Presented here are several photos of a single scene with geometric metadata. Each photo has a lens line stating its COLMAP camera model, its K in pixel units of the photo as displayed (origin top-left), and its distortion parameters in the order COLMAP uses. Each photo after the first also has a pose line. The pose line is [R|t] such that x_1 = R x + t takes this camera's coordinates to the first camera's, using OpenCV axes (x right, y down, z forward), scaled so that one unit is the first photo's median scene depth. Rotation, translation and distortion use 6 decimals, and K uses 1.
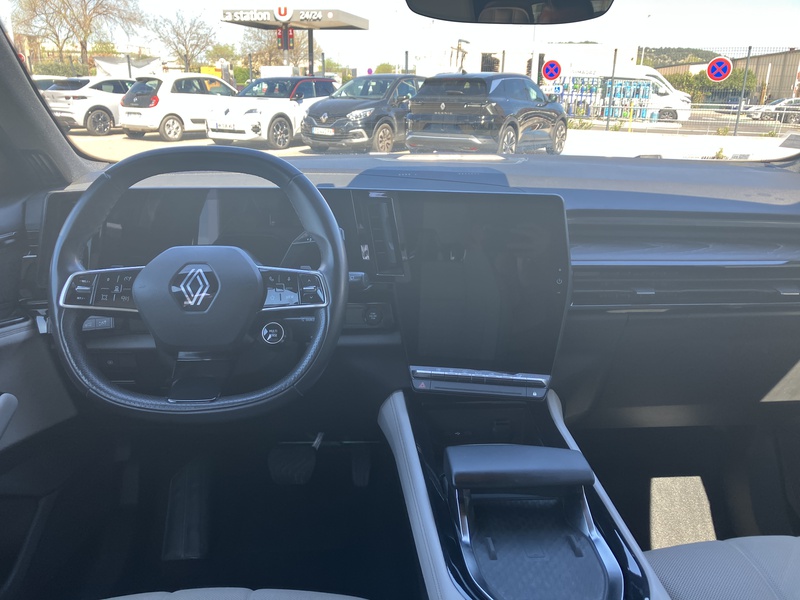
lens RADIAL K [[658.1, 0, 400.0], [0, 658.1, 300.0], [0, 0, 1]] dist [-0.000012, 0.004538]
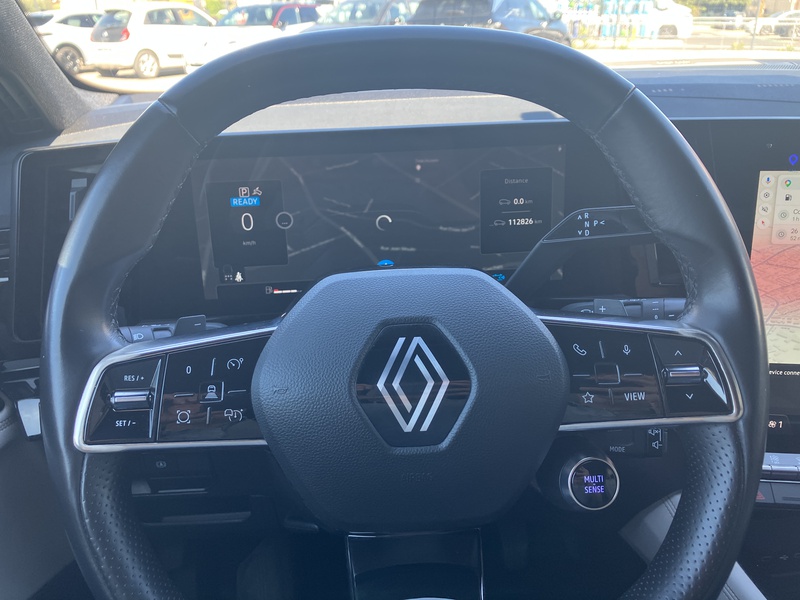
lens RADIAL K [[666.2, 0, 390.7], [0, 666.2, 289.5], [0, 0, 1]] dist [0.011007, 0.002734]
pose [[0.999324, -0.036653, 0.002783, -0.011950], [0.036319, 0.996219, 0.078918, -0.004041], [-0.005665, -0.078764, 0.996877, 0.022311]]
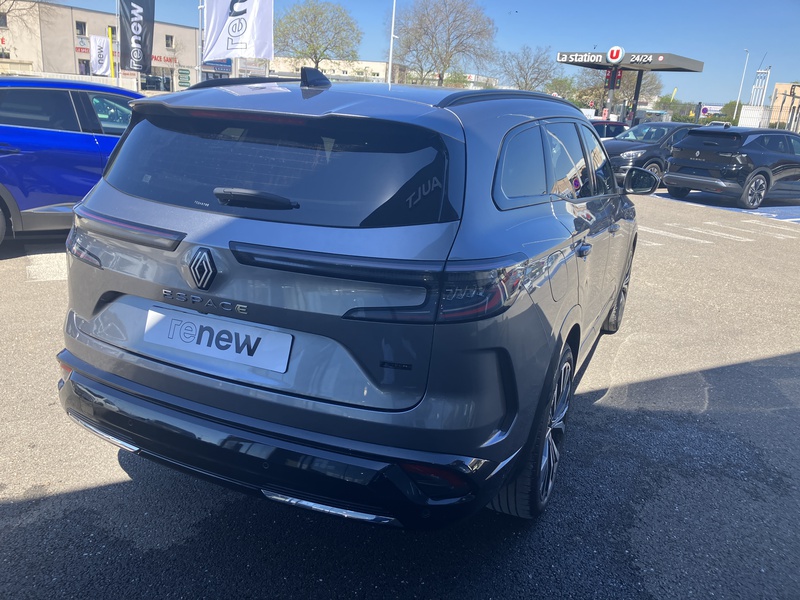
lens RADIAL K [[665.1, 0, 400.0], [0, 665.1, 300.0], [0, 0, 1]] dist [0.002069, -0.000874]
pose [[0.886230, 0.173183, -0.429655, 0.089140], [-0.191666, 0.981460, 0.000261, 0.044320], [0.421734, 0.082119, 0.902993, -0.185802]]
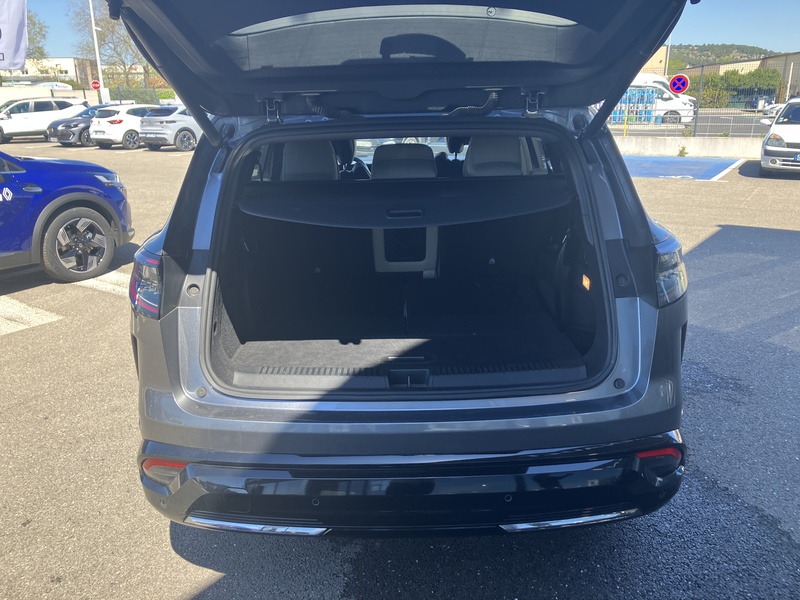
lens RADIAL K [[658.0, 0, 400.0], [0, 658.0, 300.0], [0, 0, 1]] dist [0.007564, -0.005236]
pose [[0.997887, -0.015337, -0.063130, 0.020937], [0.014688, 0.999834, -0.010741, 0.045701], [0.063285, 0.009791, 0.997947, -0.195223]]
